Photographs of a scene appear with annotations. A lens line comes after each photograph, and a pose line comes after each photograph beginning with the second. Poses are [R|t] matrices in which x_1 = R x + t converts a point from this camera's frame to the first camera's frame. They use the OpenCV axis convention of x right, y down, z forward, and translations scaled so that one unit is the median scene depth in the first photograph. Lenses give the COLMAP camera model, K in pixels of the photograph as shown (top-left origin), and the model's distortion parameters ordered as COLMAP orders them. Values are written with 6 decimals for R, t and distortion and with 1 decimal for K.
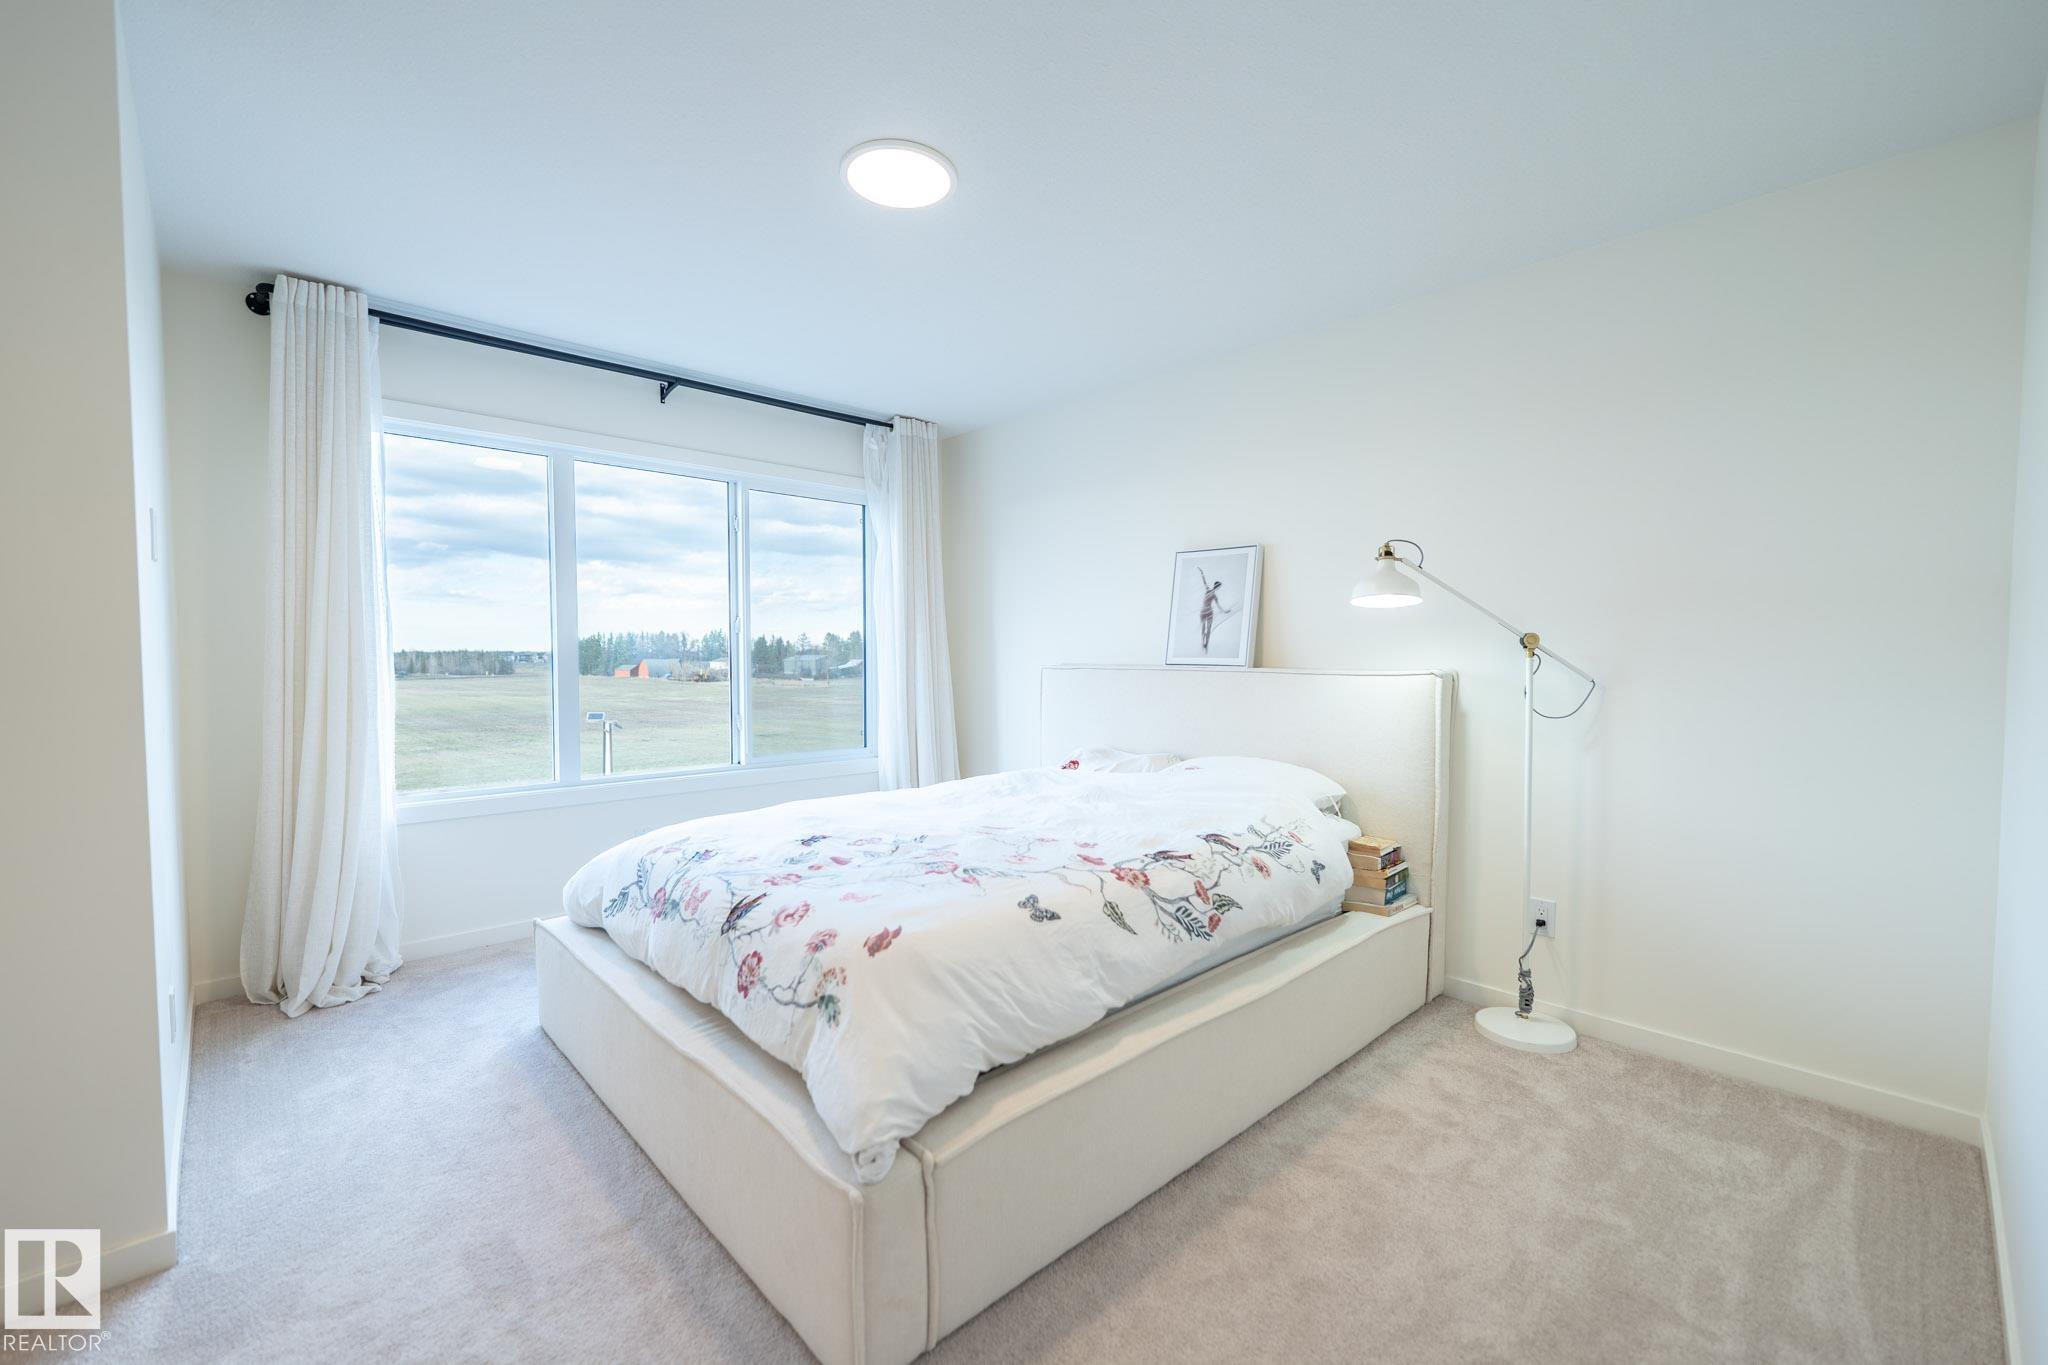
lens RADIAL K [[829.4, 0, 1021.8], [0, 829.4, 689.4], [0, 0, 1]] dist [0.001956, 0.000062]
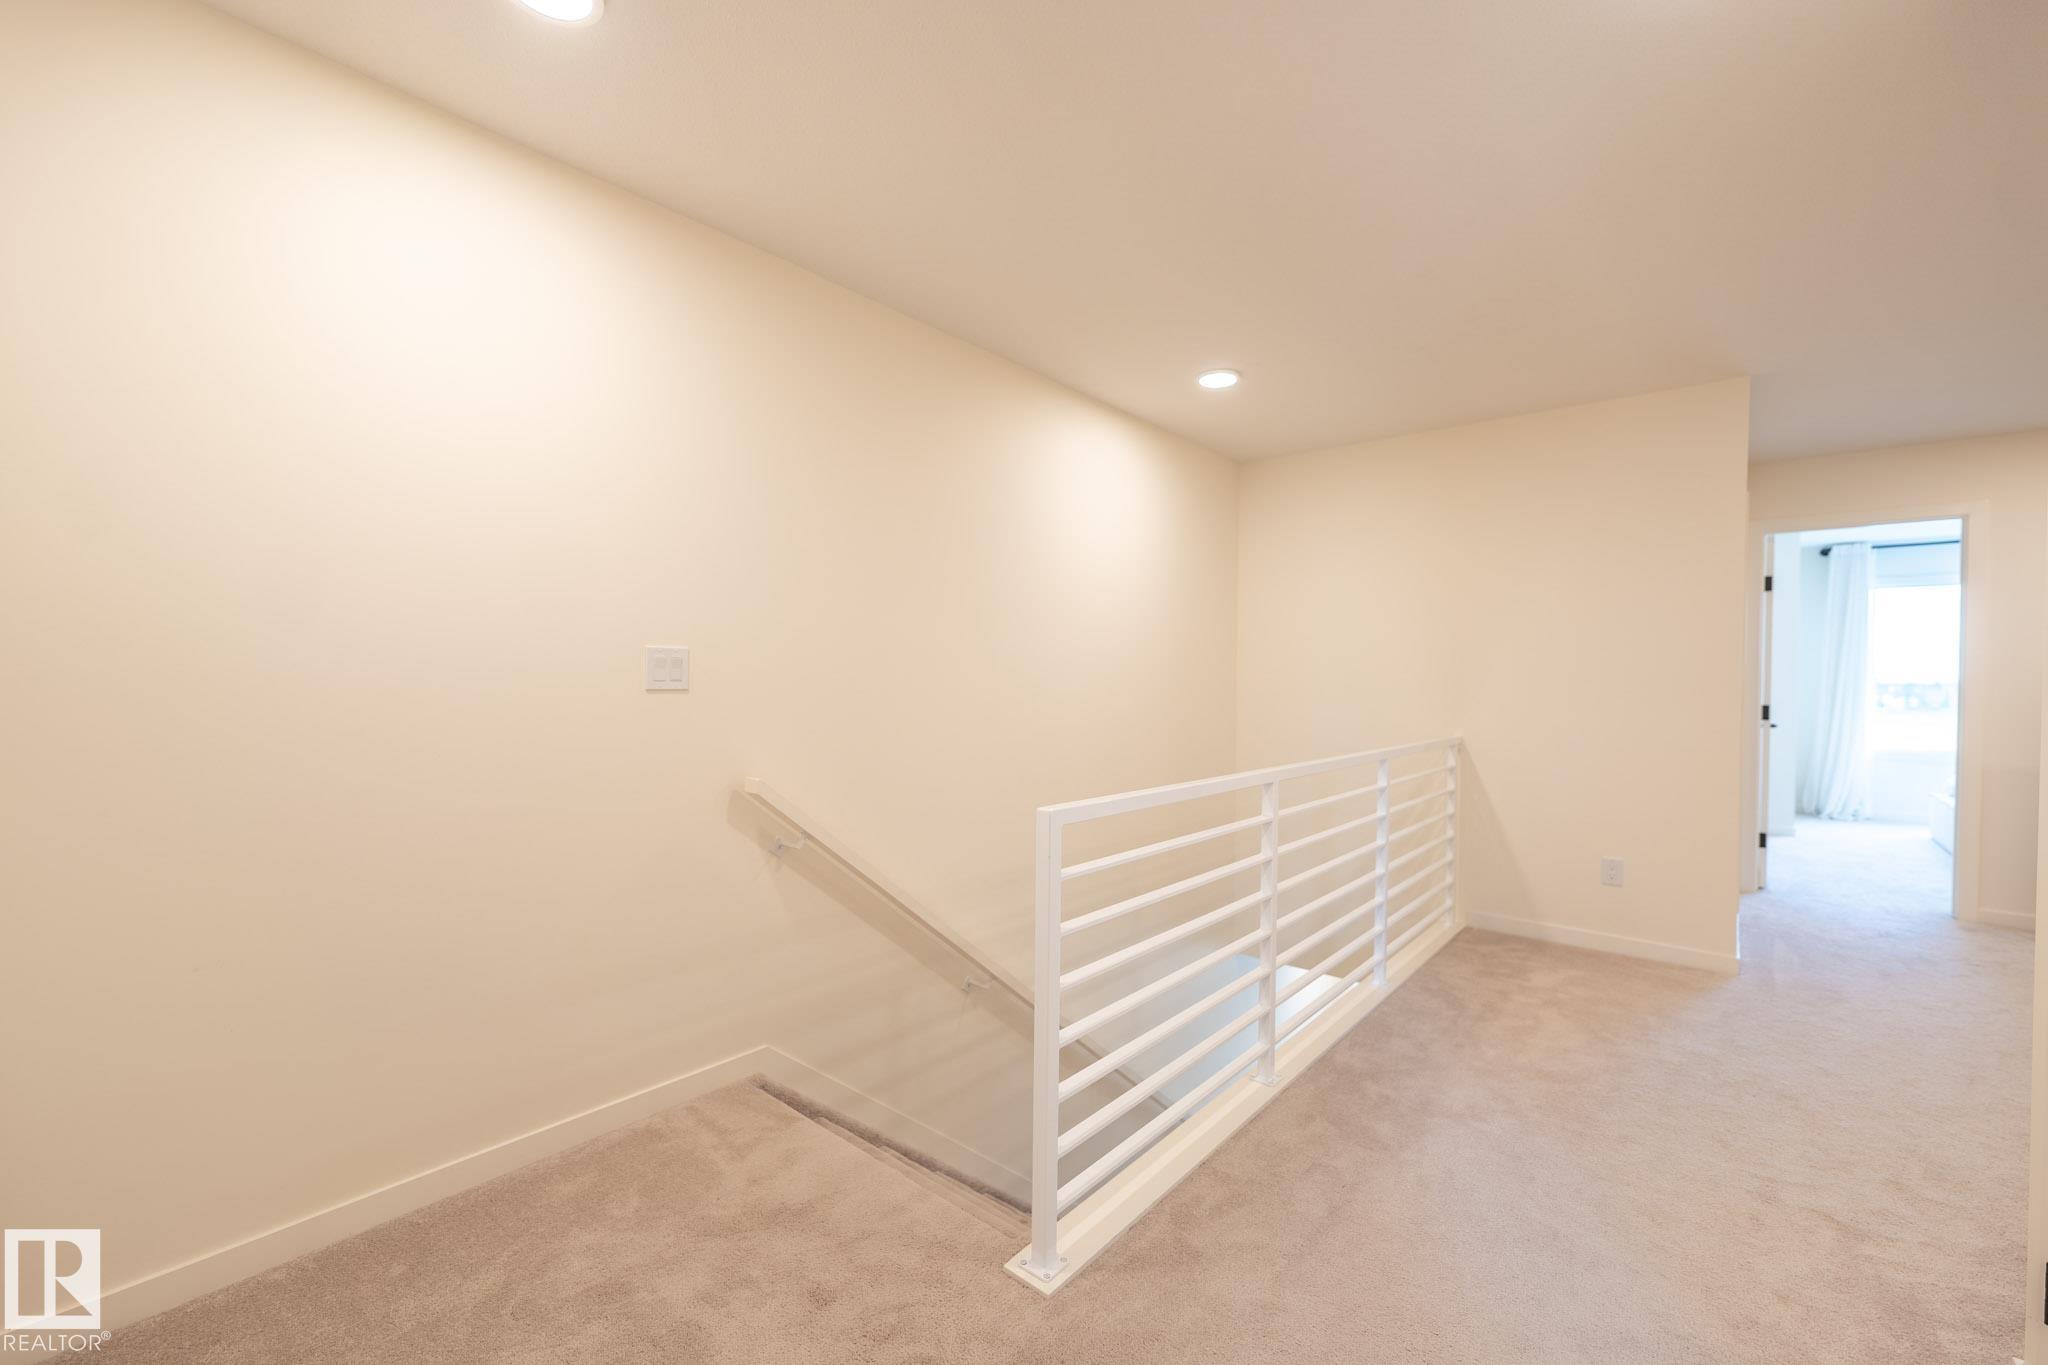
lens RADIAL K [[829.4, 0, 1021.8], [0, 829.4, 689.4], [0, 0, 1]] dist [0.001956, 0.000062]
pose [[0.096110, 0.013840, -0.995275, 1.443285], [-0.044250, 0.998974, 0.009618, 0.069262], [0.994387, 0.043117, 0.096624, -1.736695]]
